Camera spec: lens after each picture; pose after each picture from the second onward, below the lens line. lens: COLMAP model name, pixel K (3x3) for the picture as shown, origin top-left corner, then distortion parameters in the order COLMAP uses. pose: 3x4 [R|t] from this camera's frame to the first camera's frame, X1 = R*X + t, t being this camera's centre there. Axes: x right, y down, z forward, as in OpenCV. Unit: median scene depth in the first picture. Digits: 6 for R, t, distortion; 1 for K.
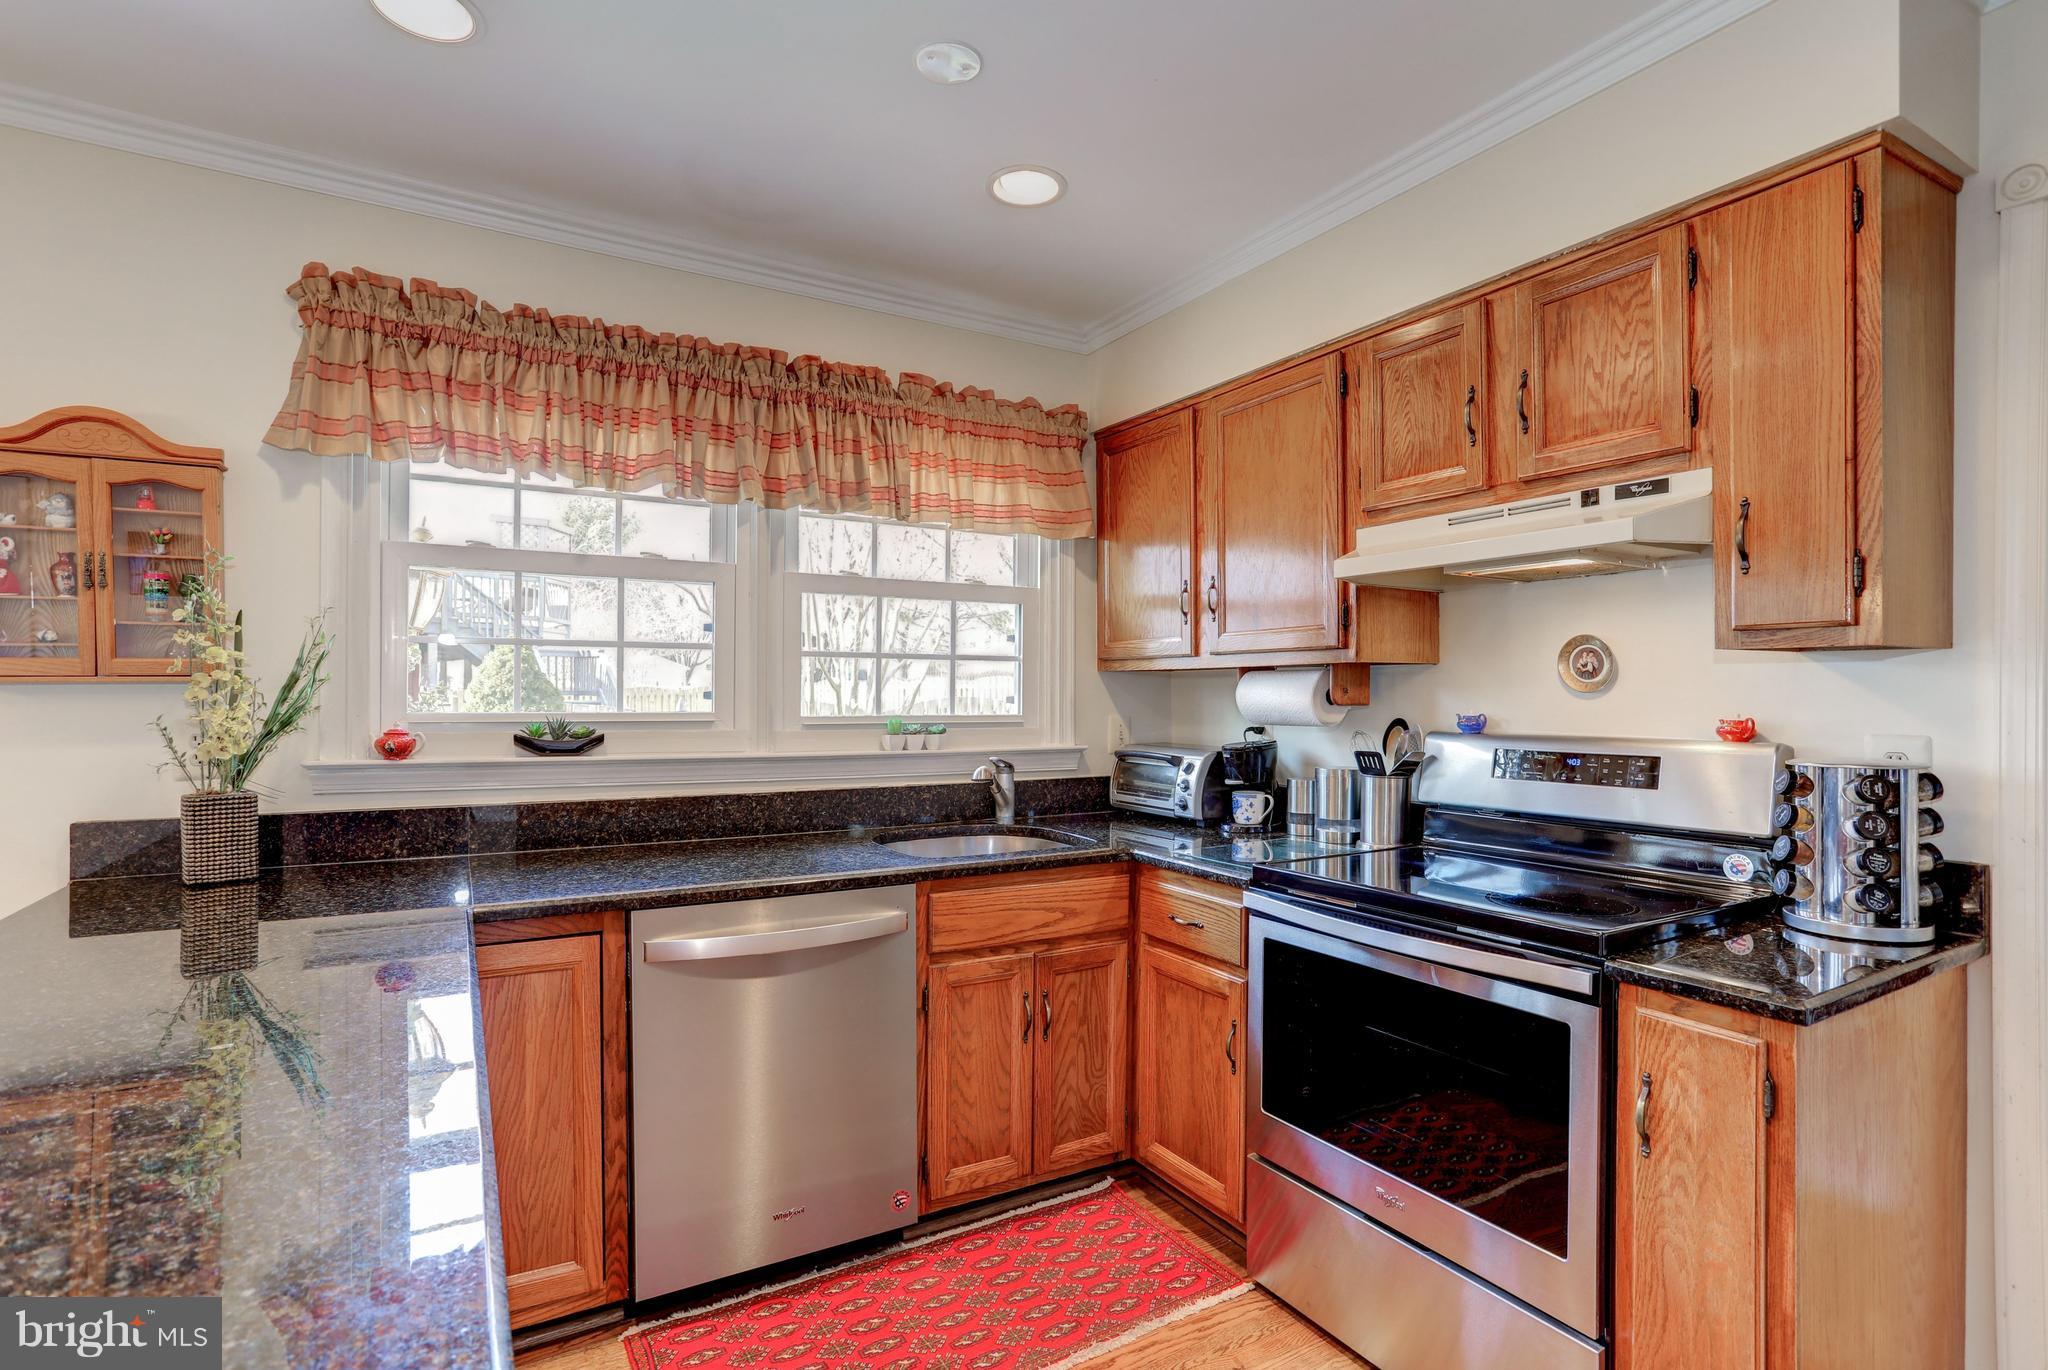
lens RADIAL K [[1008.1, 0, 1009.1], [0, 1008.1, 692.1], [0, 0, 1]] dist [-0.026192, 0.004011]
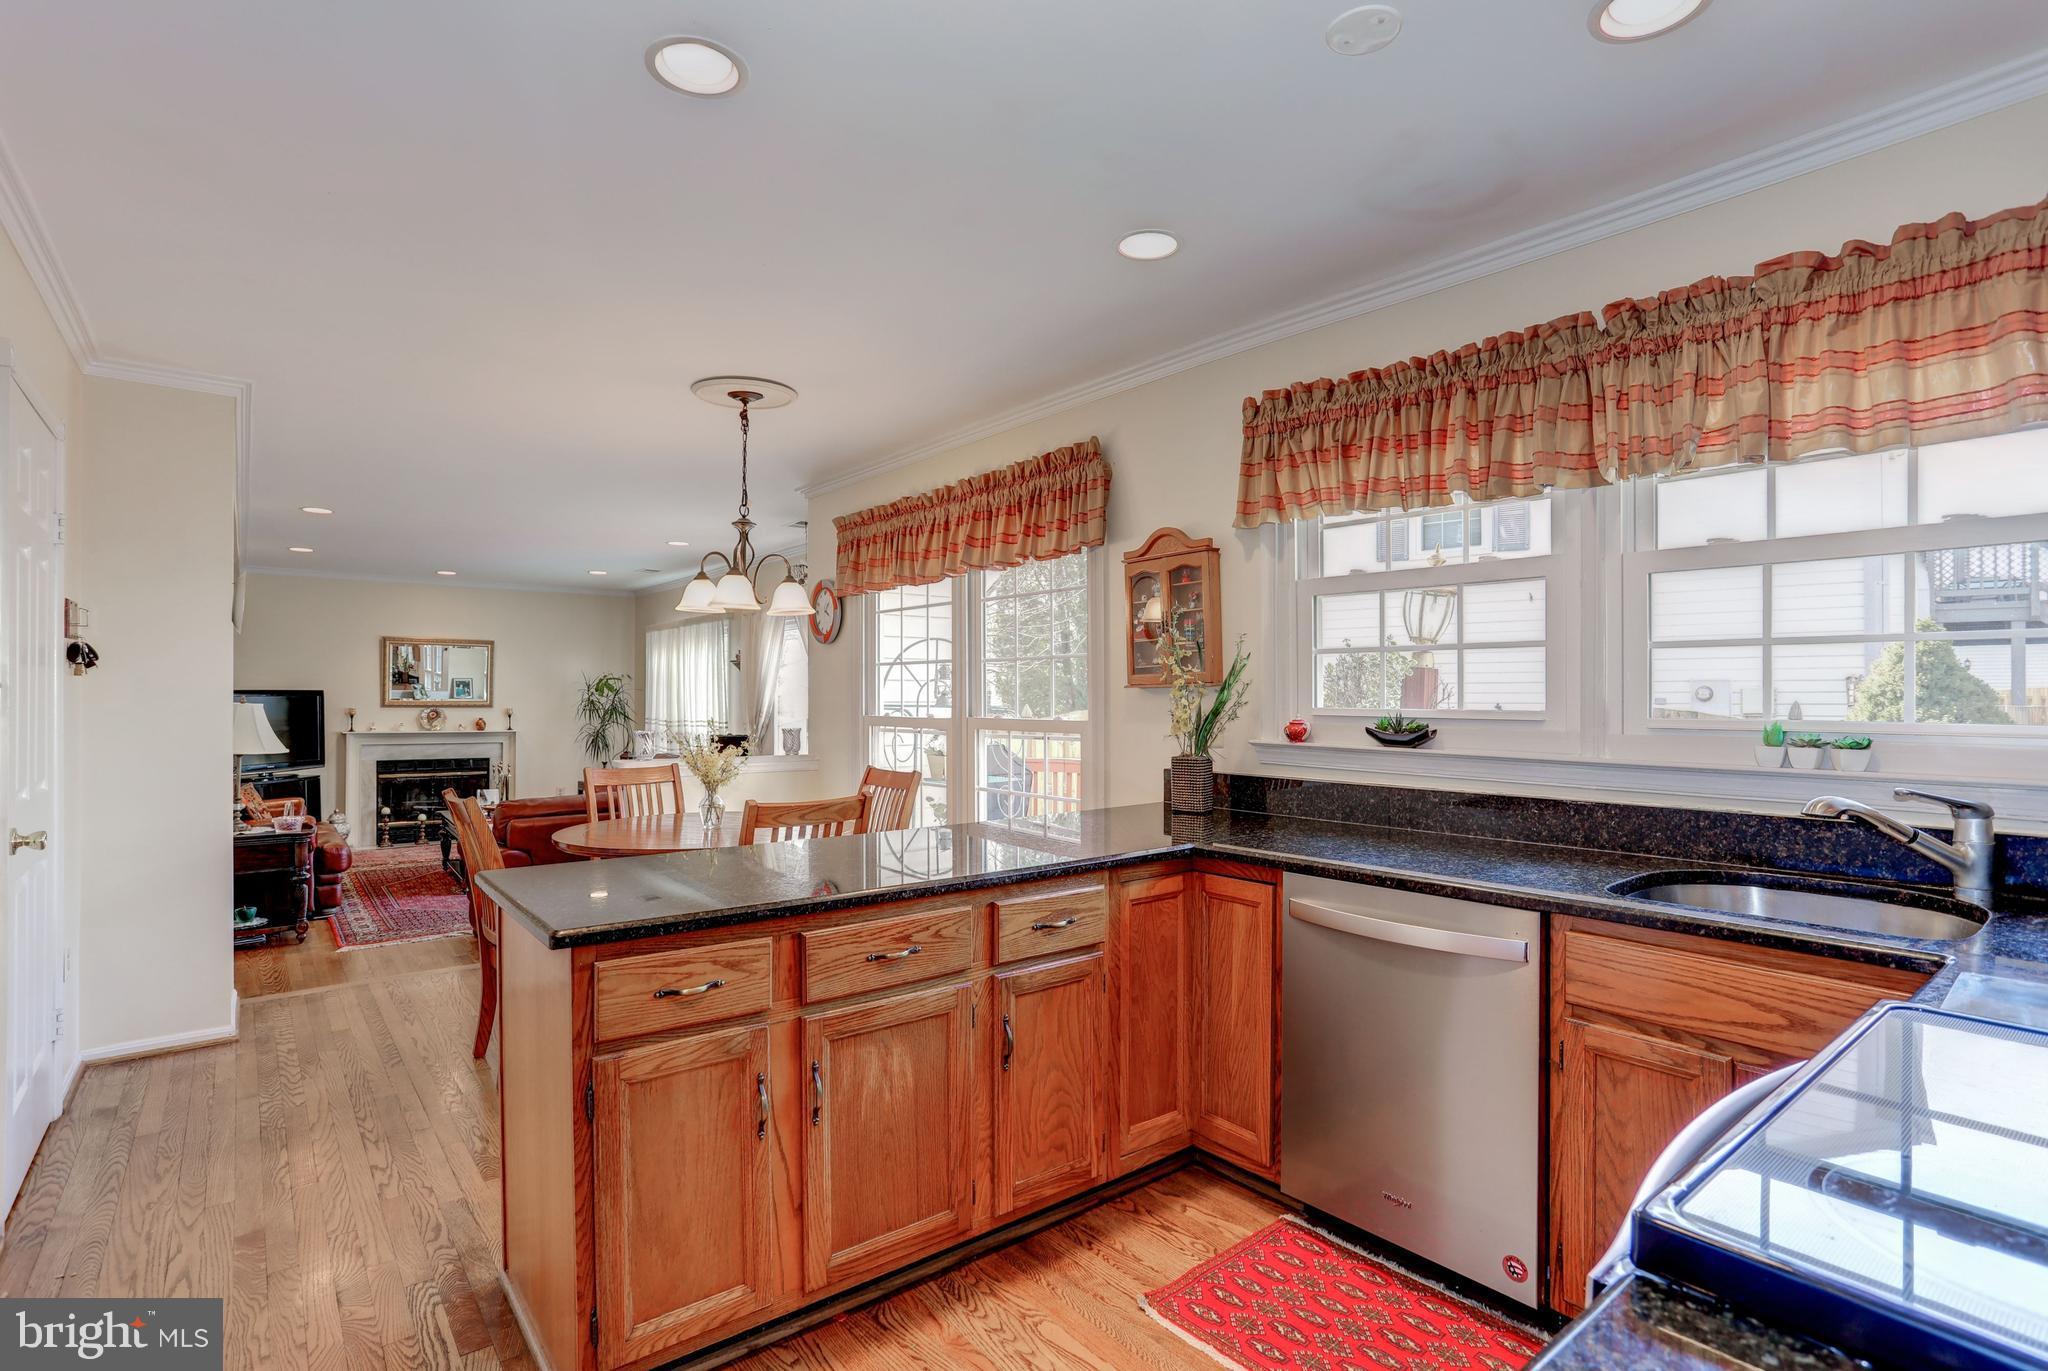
lens RADIAL K [[1008.1, 0, 1020.6], [0, 1008.1, 687.8], [0, 0, 1]] dist [-0.026192, 0.004011]
pose [[0.150416, -0.006916, -0.988599, 0.658881], [0.002391, 0.999975, -0.006632, 0.002584], [0.988620, -0.001366, 0.150429, 0.416689]]
